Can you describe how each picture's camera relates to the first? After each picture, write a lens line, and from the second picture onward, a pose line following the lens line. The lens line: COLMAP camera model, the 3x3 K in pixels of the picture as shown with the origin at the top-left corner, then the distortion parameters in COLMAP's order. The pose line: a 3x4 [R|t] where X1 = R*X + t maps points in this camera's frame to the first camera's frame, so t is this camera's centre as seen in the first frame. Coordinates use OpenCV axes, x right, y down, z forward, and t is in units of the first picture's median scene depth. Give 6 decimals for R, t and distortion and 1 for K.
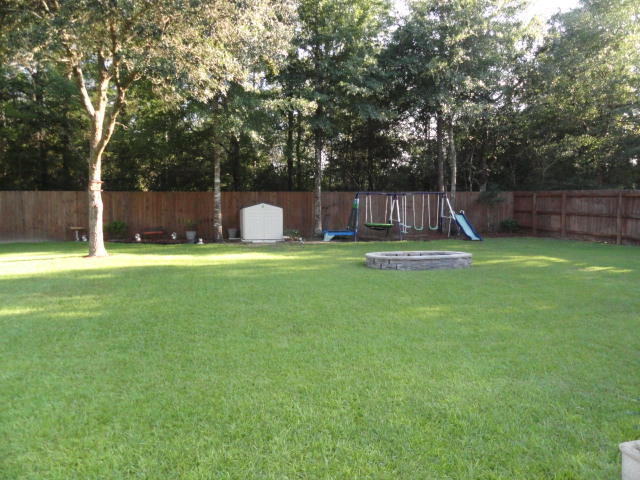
lens RADIAL K [[441.0, 0, 319.3], [0, 441.0, 240.6], [0, 0, 1]] dist [-0.003101, 0.000508]
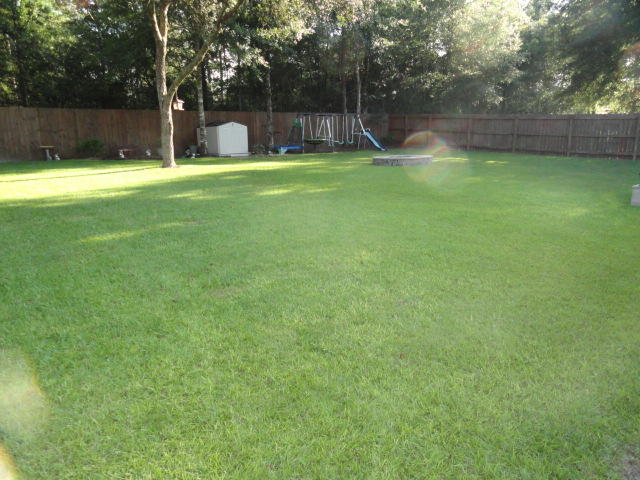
lens RADIAL K [[441.0, 0, 321.8], [0, 441.0, 239.9], [0, 0, 1]] dist [-0.003101, 0.000508]
pose [[0.893985, -0.109657, 0.434472, -0.445637], [0.032140, 0.982789, 0.181917, 0.016667], [-0.446942, -0.148667, 0.882123, -0.169055]]
